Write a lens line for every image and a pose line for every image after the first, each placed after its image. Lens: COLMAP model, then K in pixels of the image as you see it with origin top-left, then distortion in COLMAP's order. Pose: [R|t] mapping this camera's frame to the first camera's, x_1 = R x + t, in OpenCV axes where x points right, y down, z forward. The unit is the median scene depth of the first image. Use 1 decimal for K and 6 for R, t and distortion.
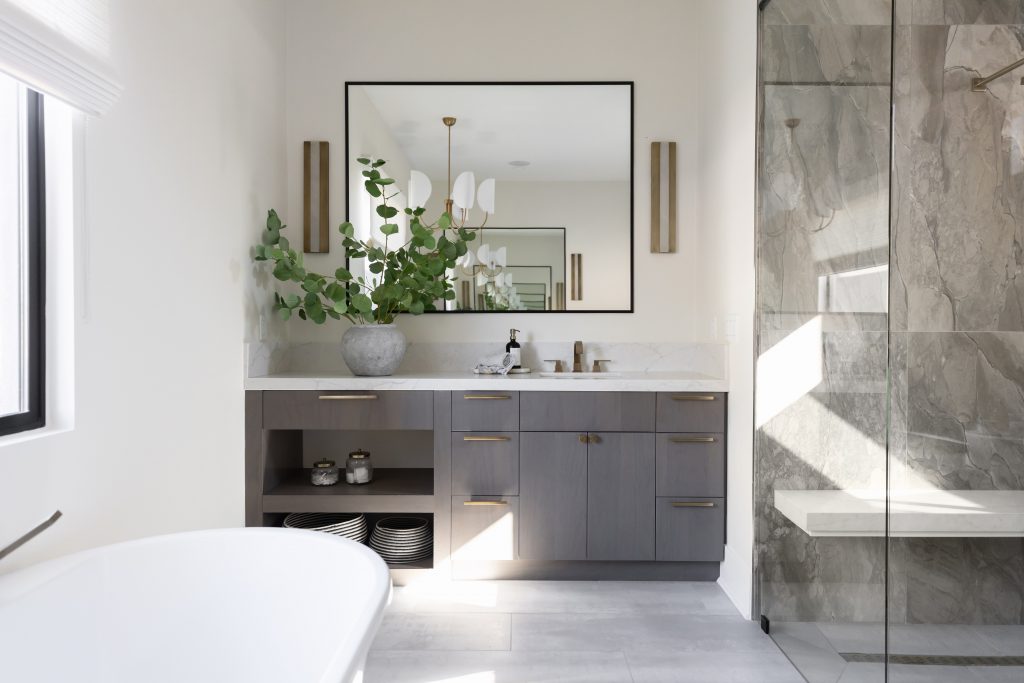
lens RADIAL K [[637.7, 0, 512.0], [0, 637.7, 341.5], [0, 0, 1]] dist [0.002738, 0.001306]
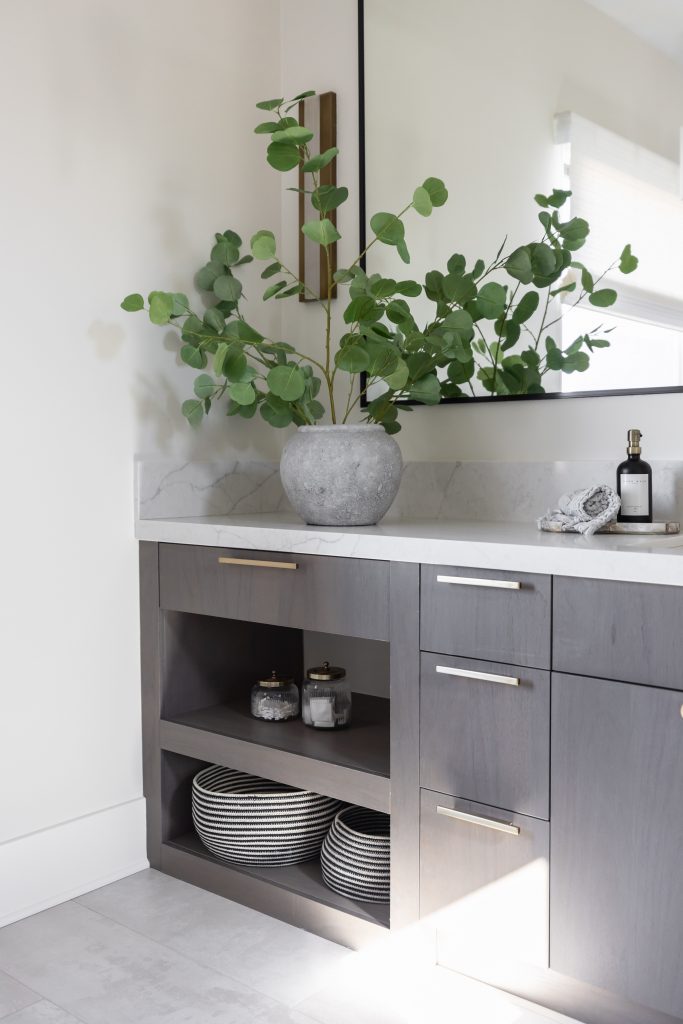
lens RADIAL K [[1006.8, 0, 341.5], [0, 1006.8, 512.0], [0, 0, 1]] dist [0.012178, 0.008002]
pose [[0.760922, 0.031413, -0.648083, 0.332462], [-0.006114, 0.999130, 0.041250, 0.009701], [0.648815, -0.027426, 0.760452, 0.403616]]
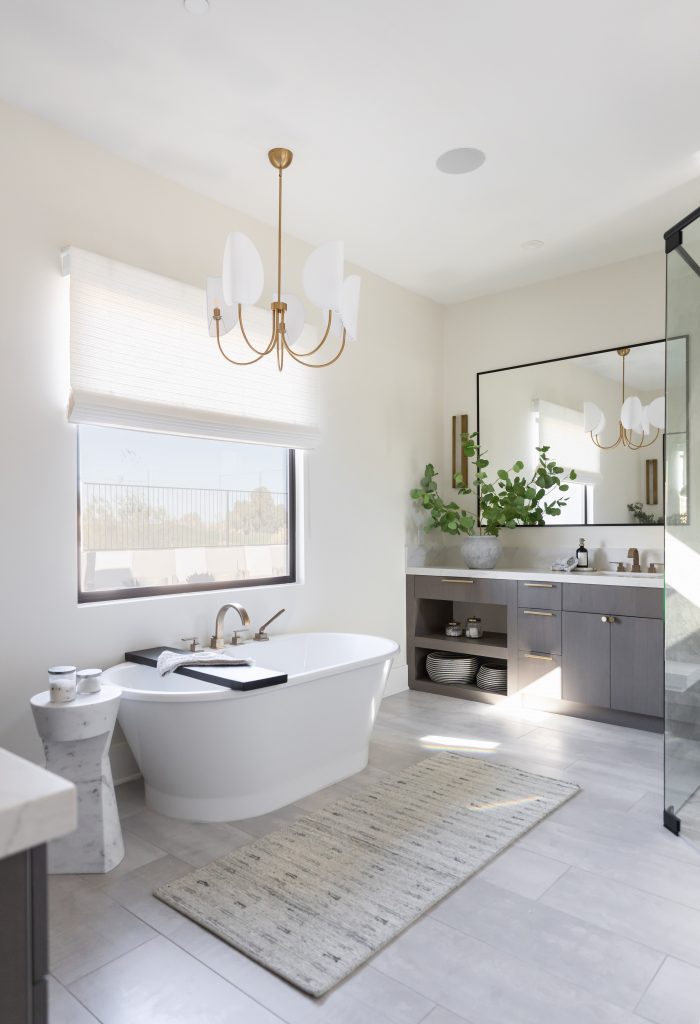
lens RADIAL K [[652.3, 0, 346.1], [0, 652.3, 540.7], [0, 0, 1]] dist [0.001495, 0.001379]
pose [[0.761627, 0.007370, -0.647973, 0.591069], [-0.005030, 0.999972, 0.005461, -0.022574], [0.647996, -0.000900, 0.761643, -0.438069]]
